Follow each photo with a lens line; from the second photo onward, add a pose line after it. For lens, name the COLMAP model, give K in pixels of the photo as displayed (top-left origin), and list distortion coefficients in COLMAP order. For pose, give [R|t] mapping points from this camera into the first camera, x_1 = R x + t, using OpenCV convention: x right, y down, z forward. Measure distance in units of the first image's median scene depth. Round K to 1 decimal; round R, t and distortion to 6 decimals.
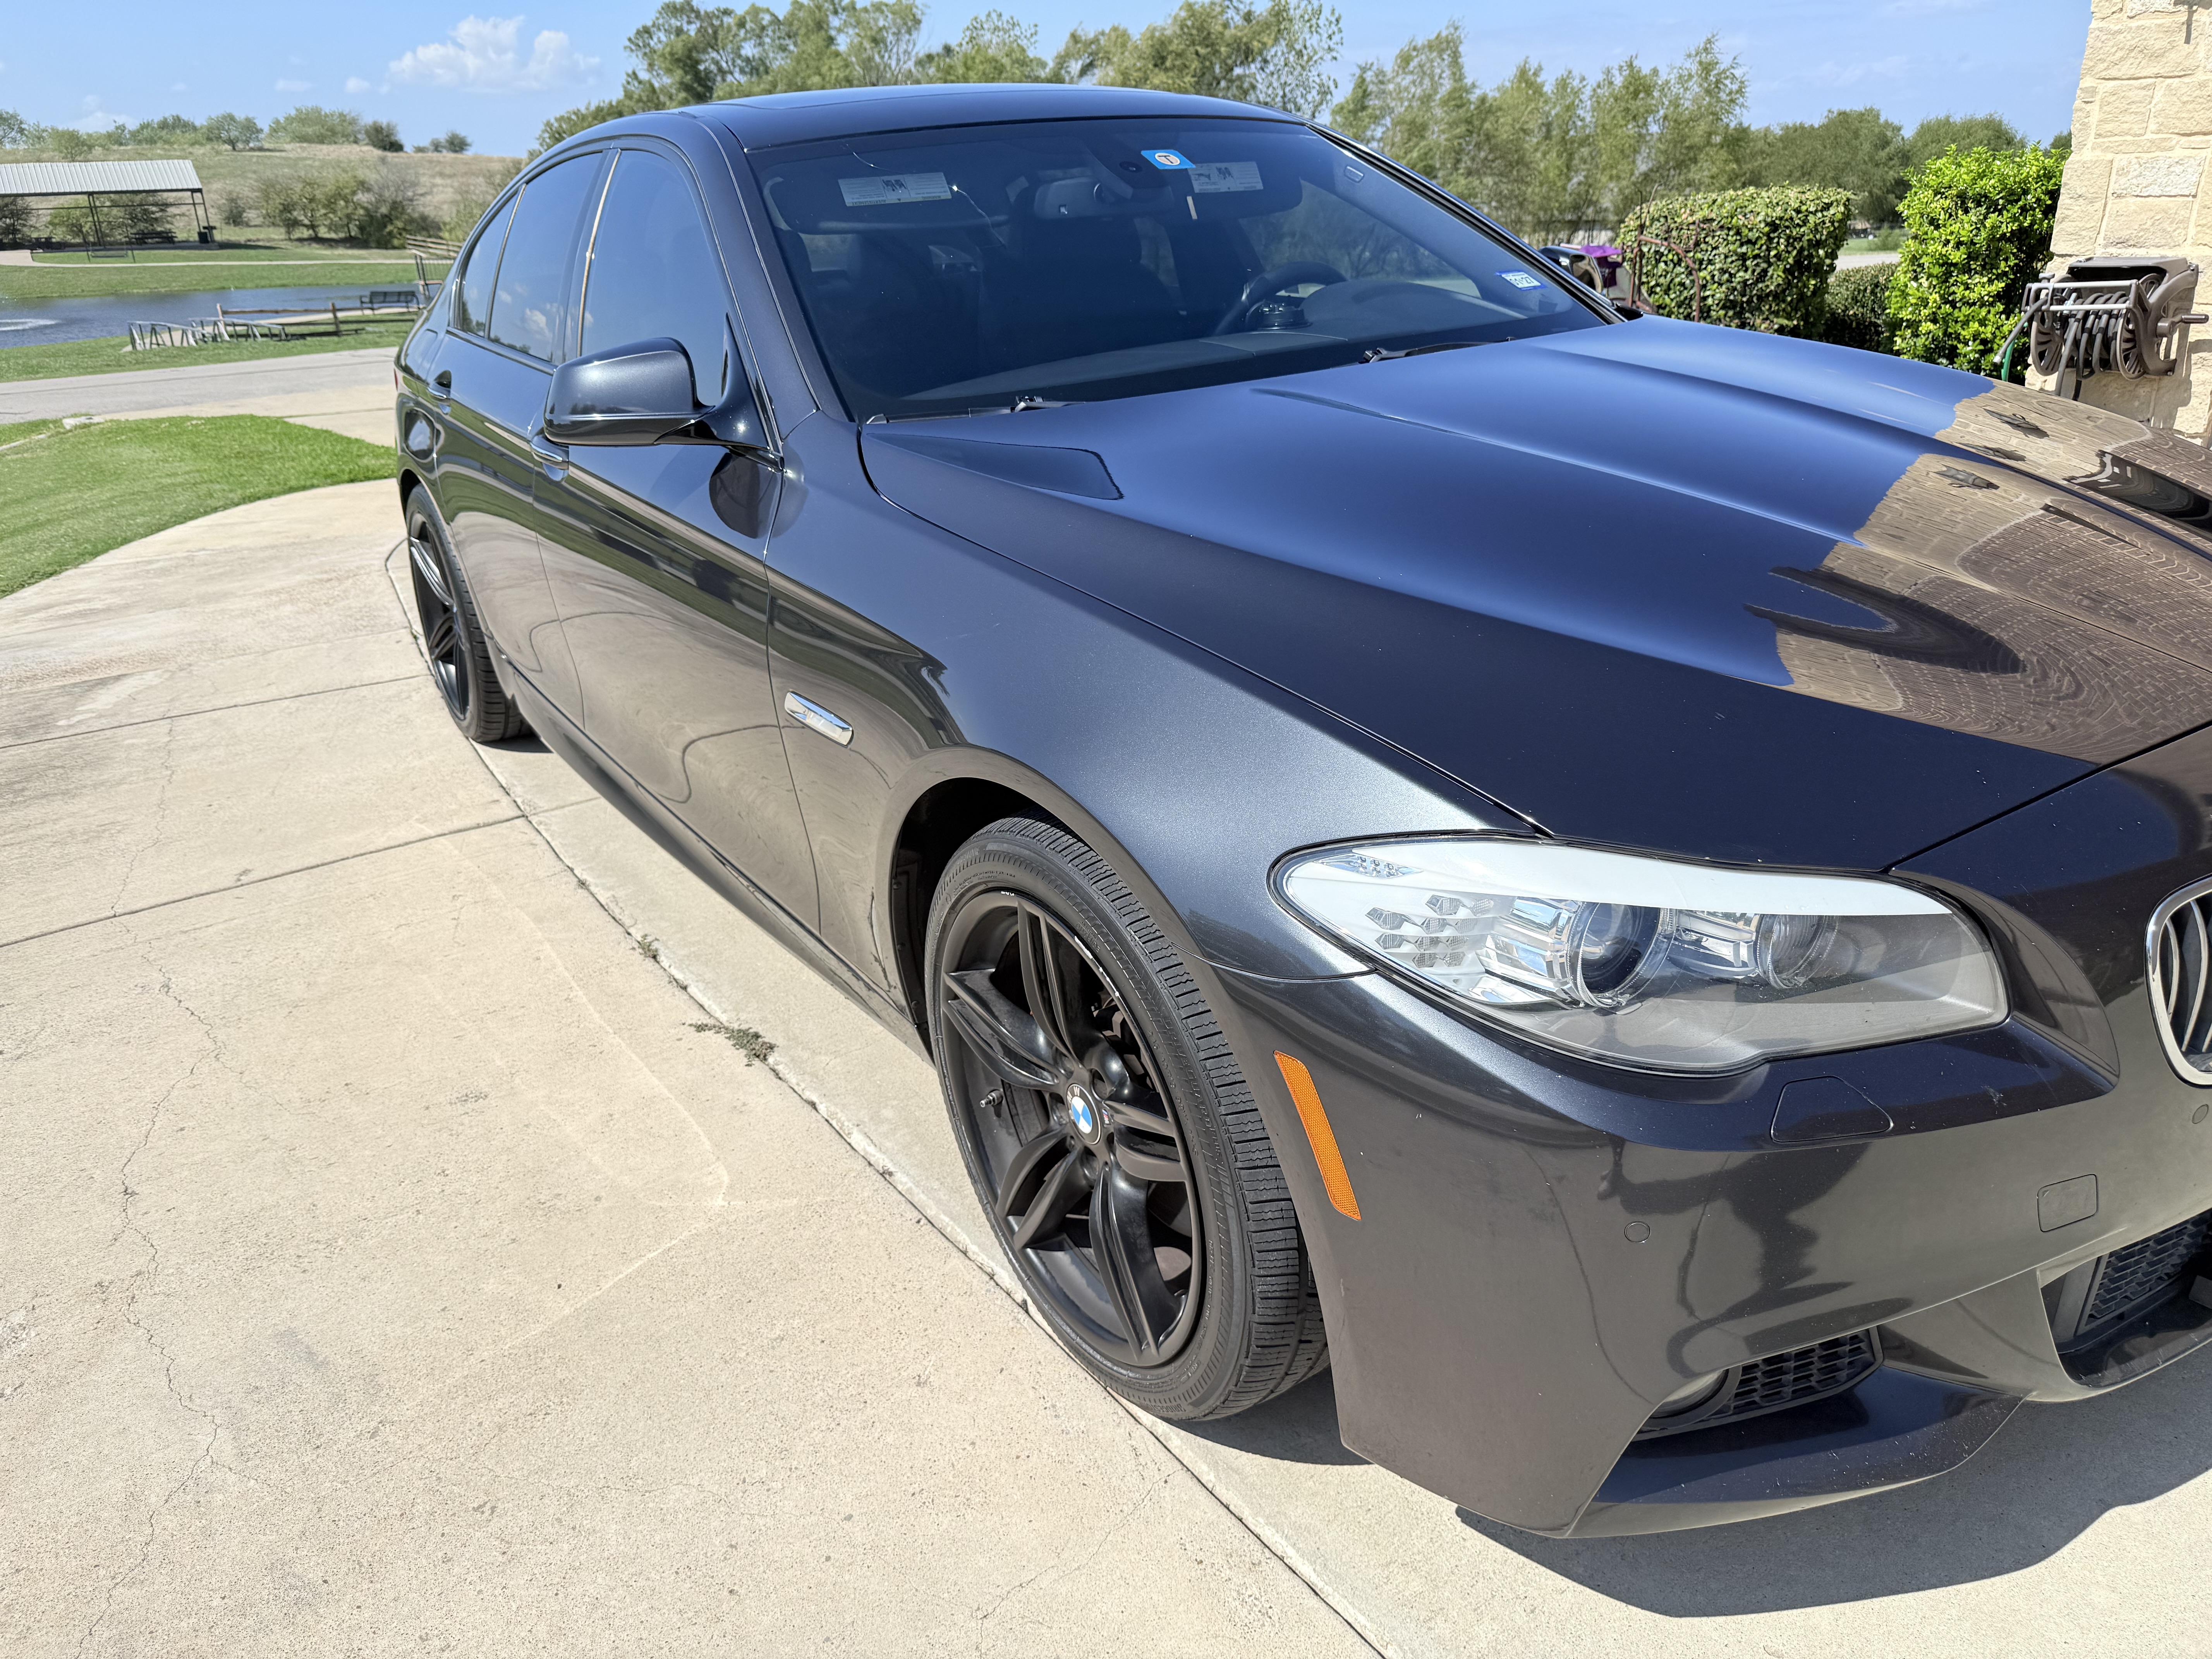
lens RADIAL K [[1588.3, 0, 1094.1], [0, 1588.3, 798.1], [0, 0, 1]] dist [-0.002356, -0.015955]
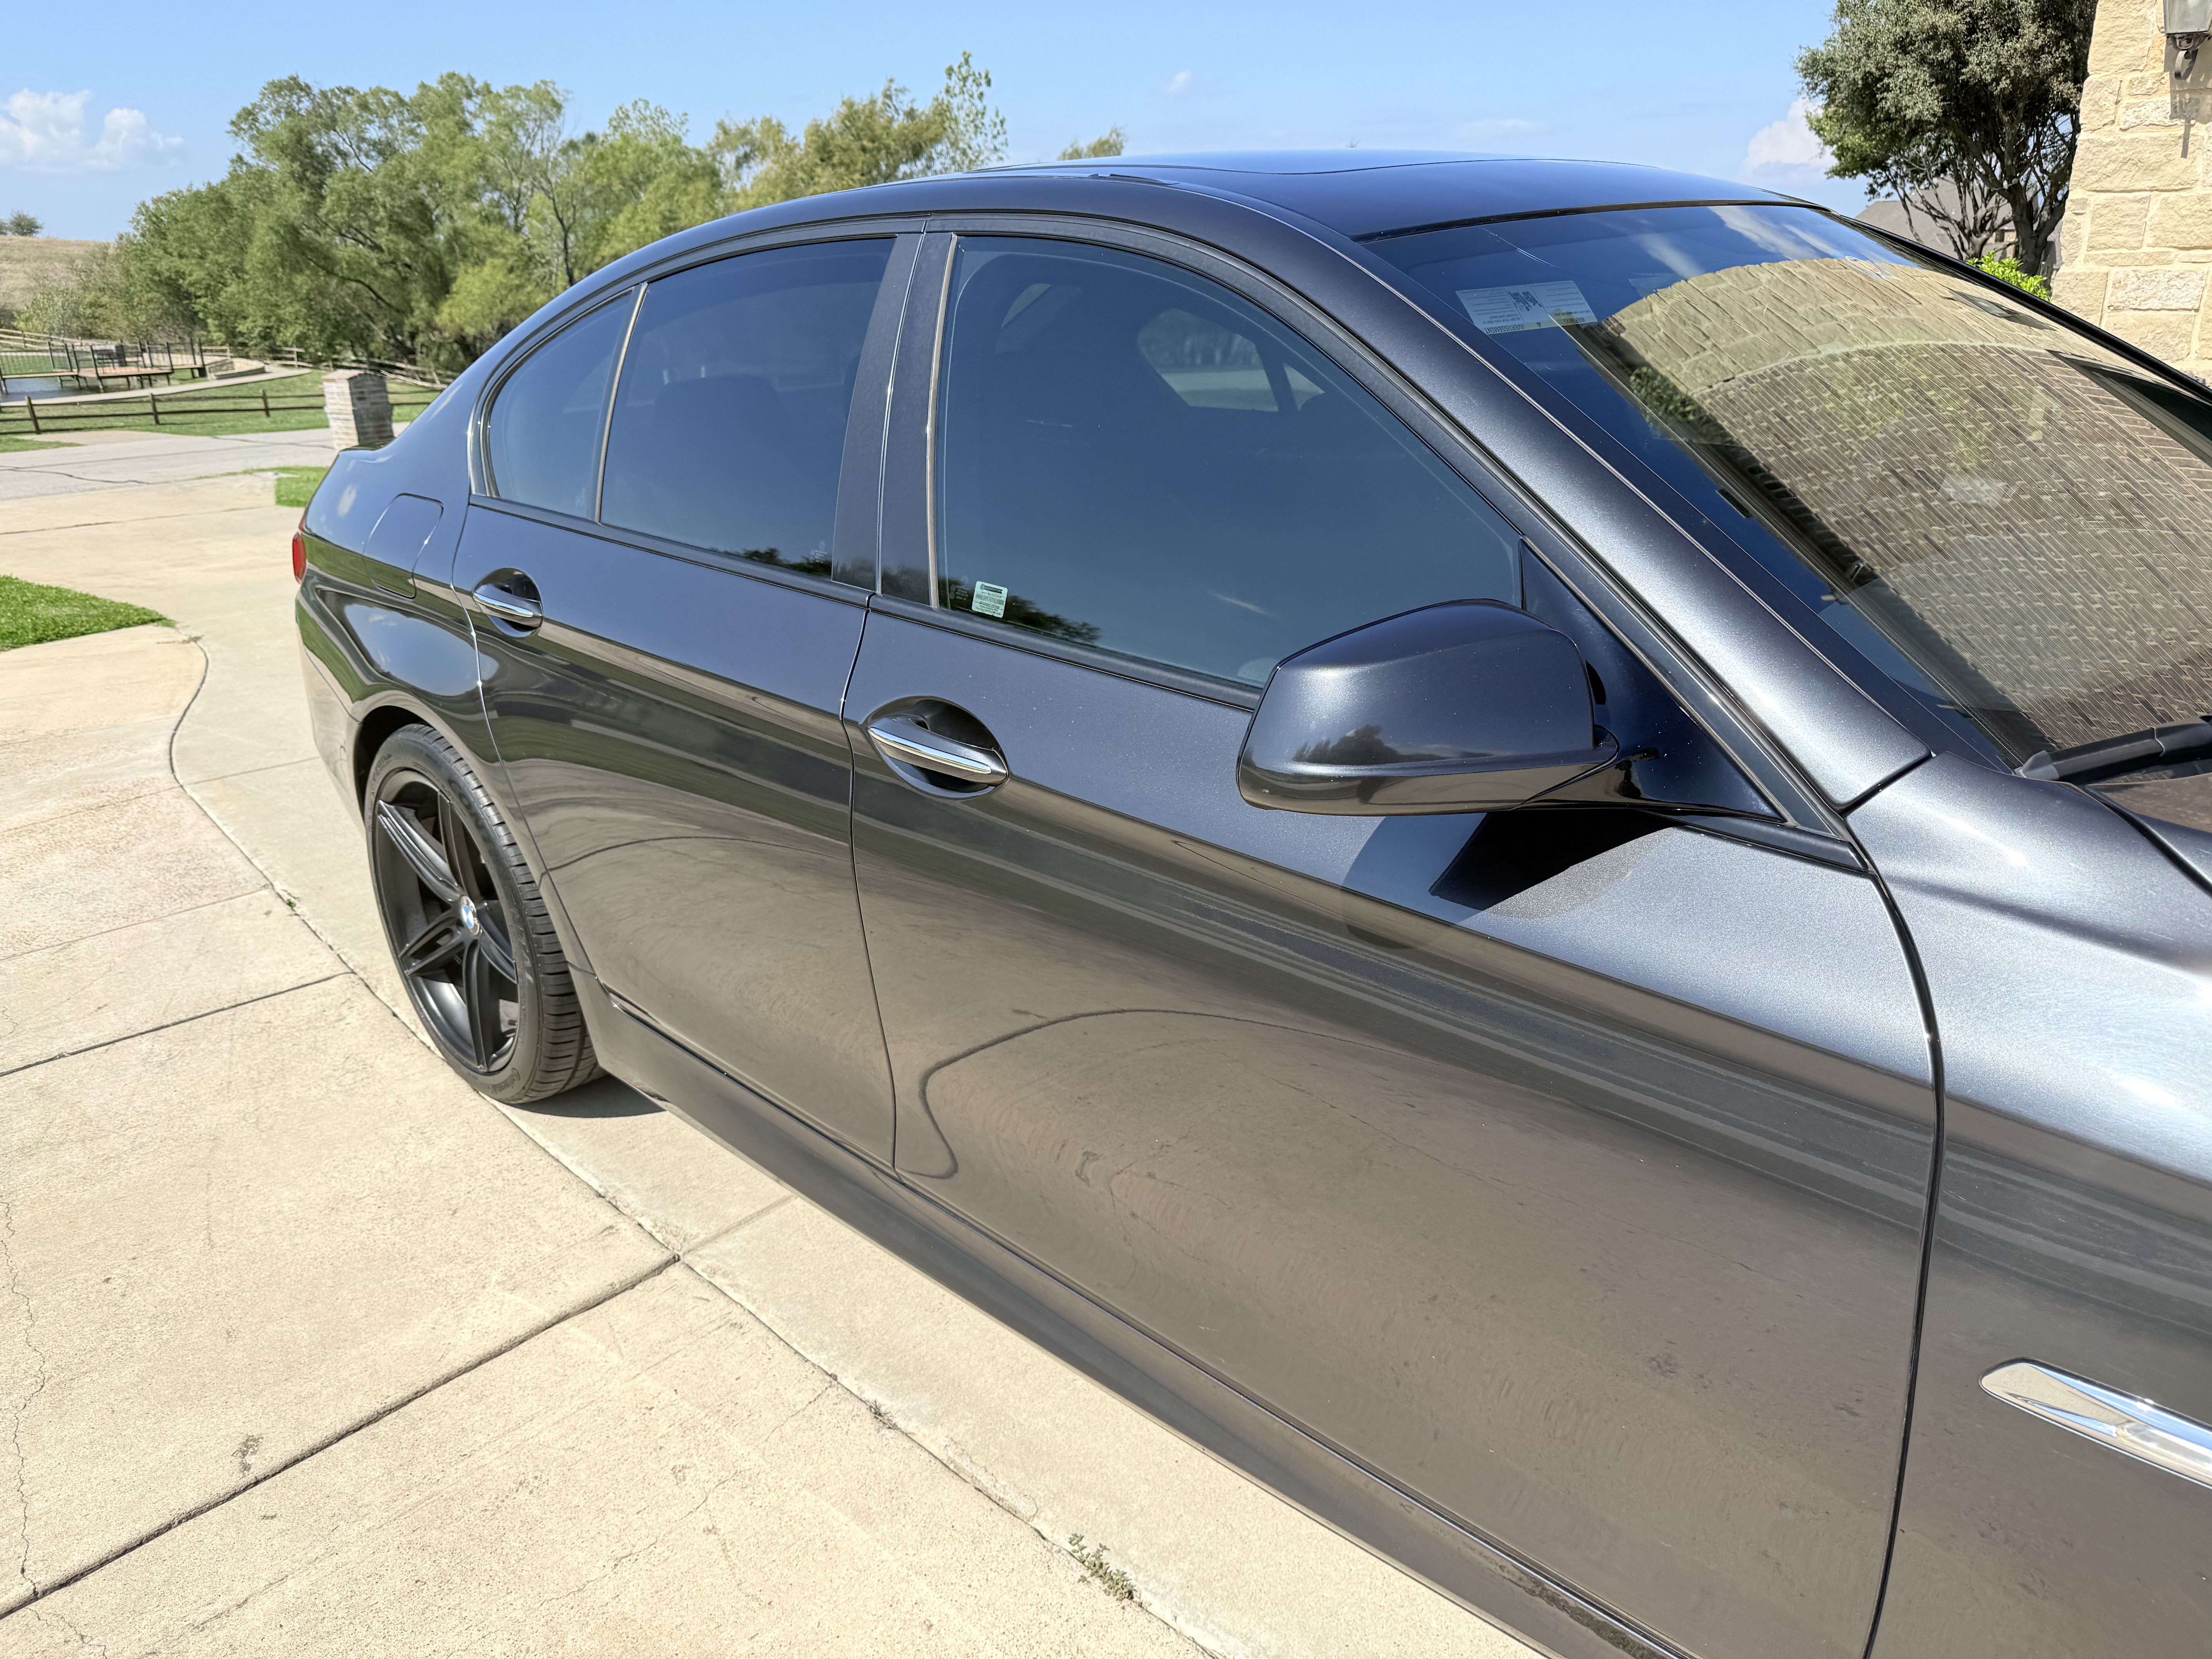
lens RADIAL K [[1588.3, 0, 1123.2], [0, 1588.3, 811.0], [0, 0, 1]] dist [-0.002356, -0.015955]
pose [[0.975243, -0.058243, 0.213327, -0.242749], [0.067899, 0.996960, -0.038215, -0.103175], [-0.210453, 0.051754, 0.976233, 0.257771]]
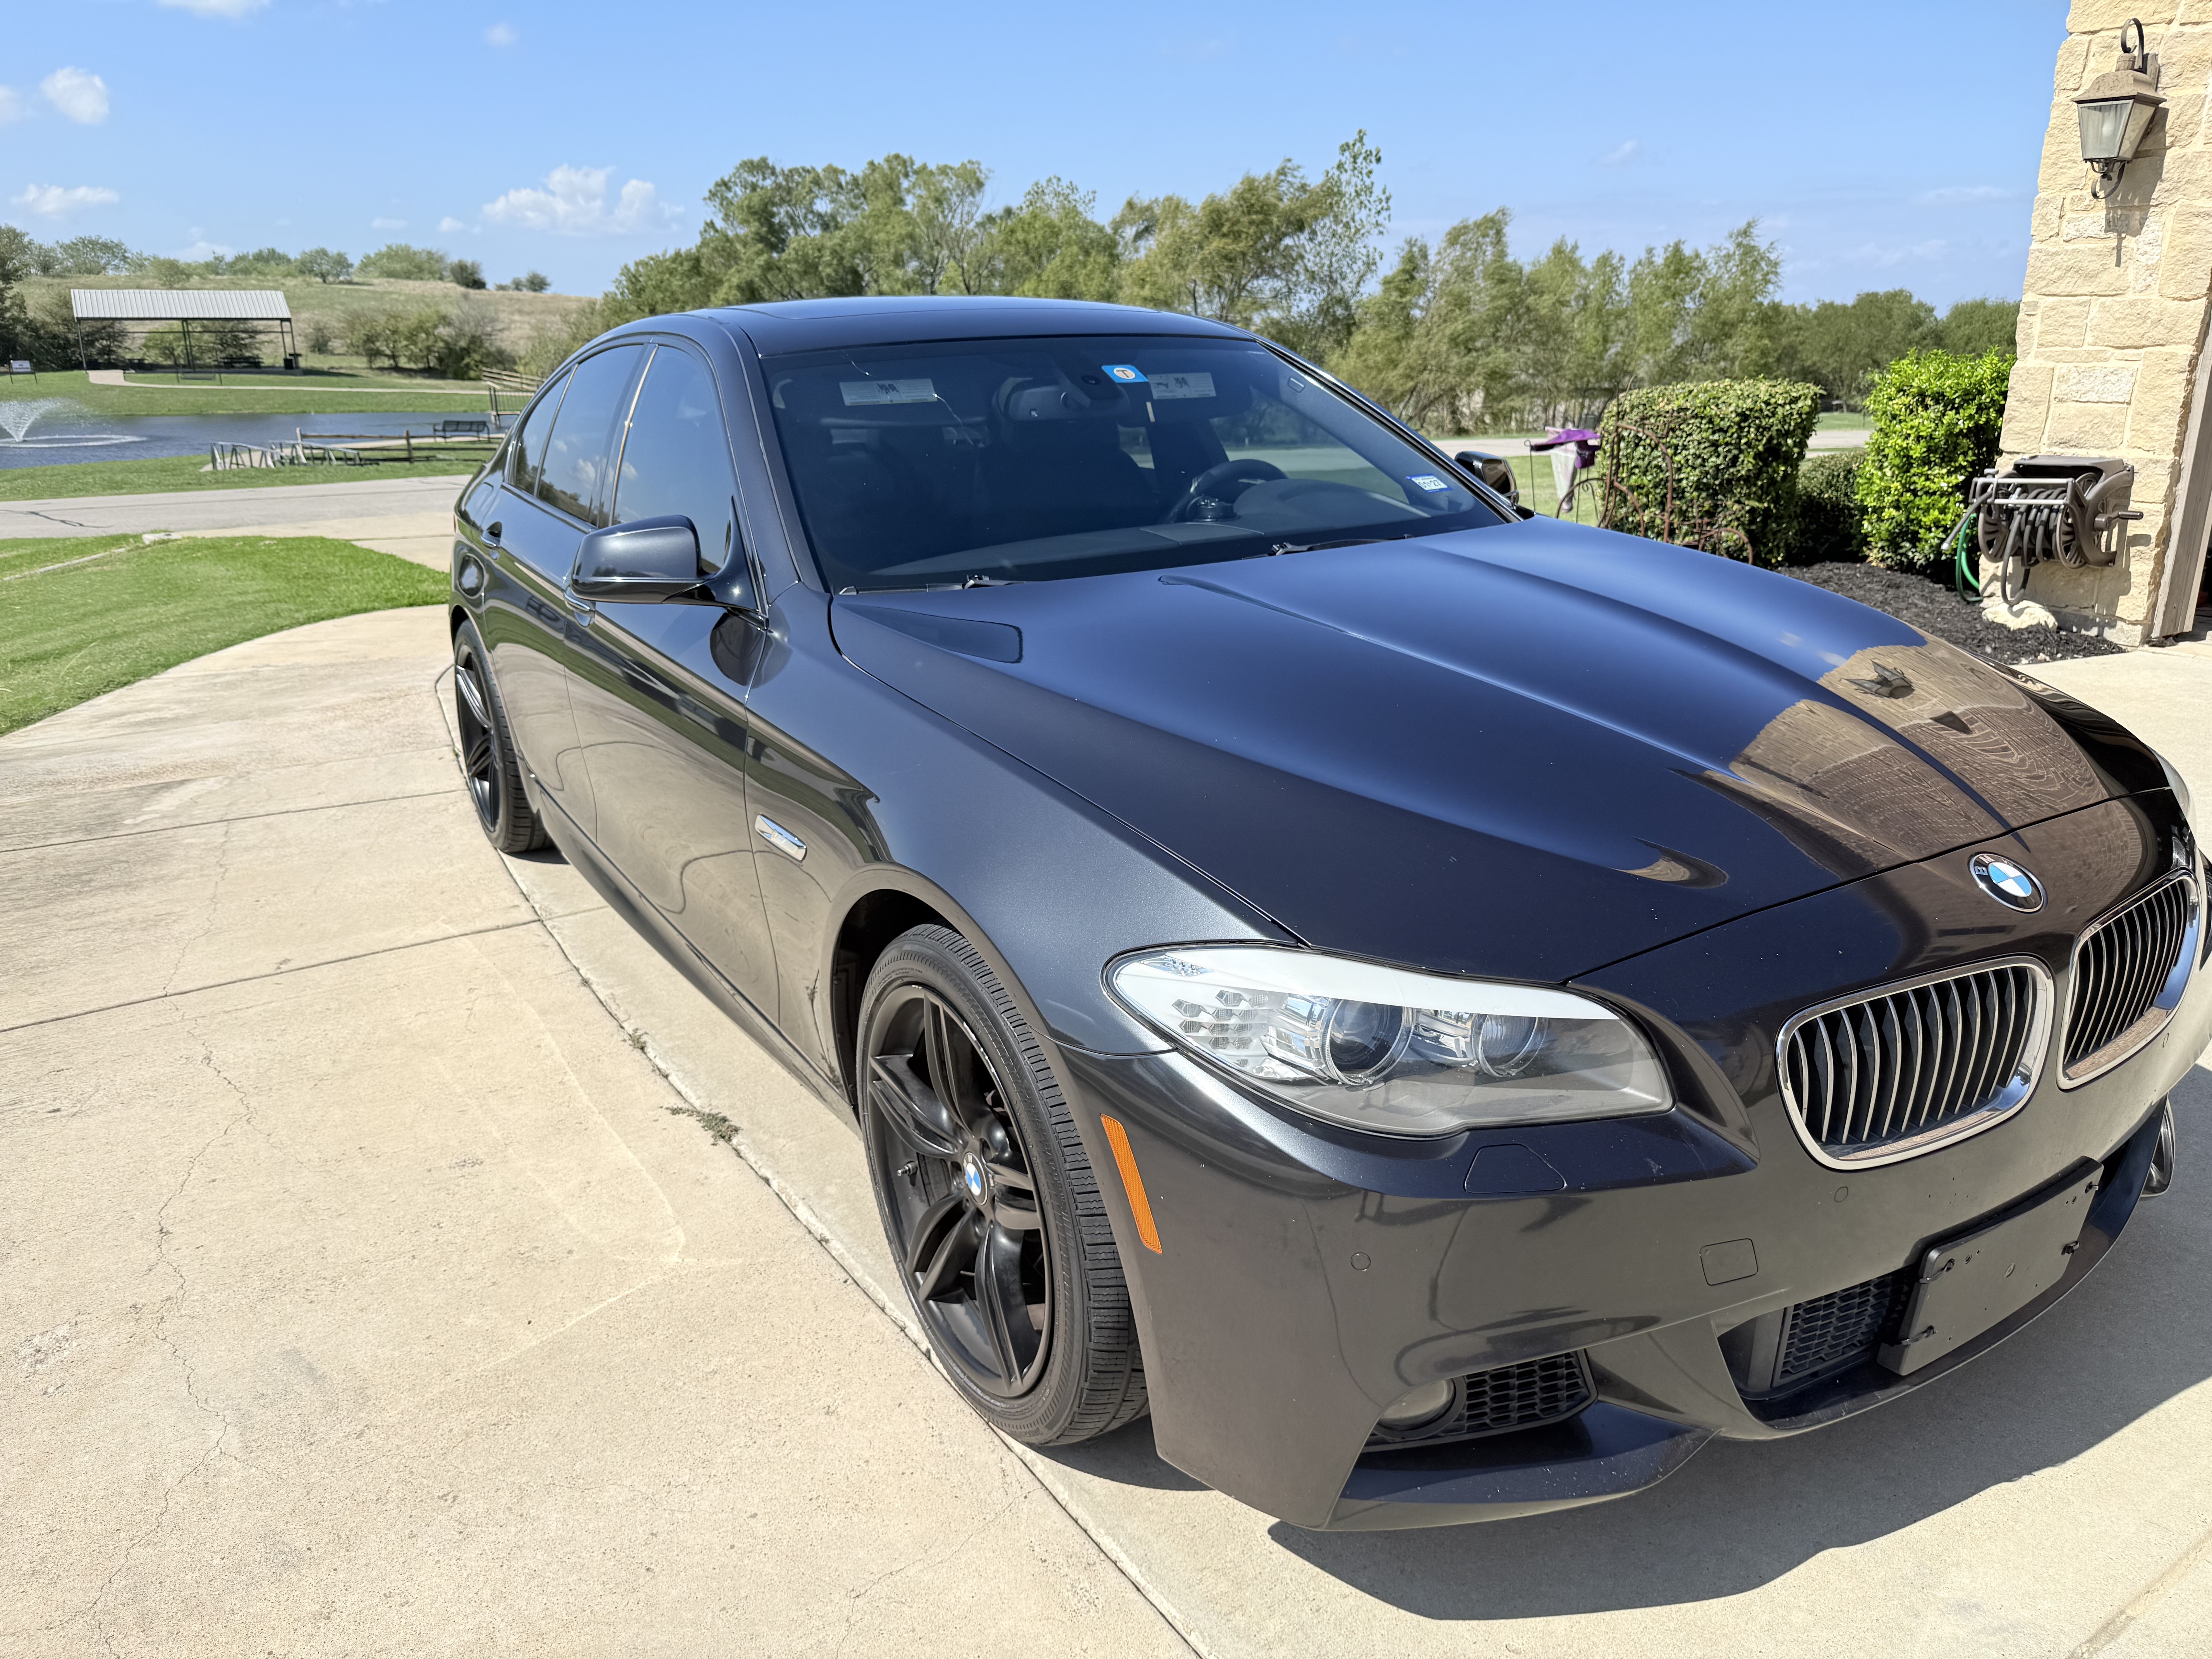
lens RADIAL K [[1588.3, 0, 1102.1], [0, 1588.3, 769.6], [0, 0, 1]] dist [-0.002356, -0.015955]
pose [[0.999220, 0.034935, -0.018409, 0.035304], [-0.036663, 0.993921, -0.103814, 0.005348], [0.014671, 0.104408, 0.994426, -0.074604]]
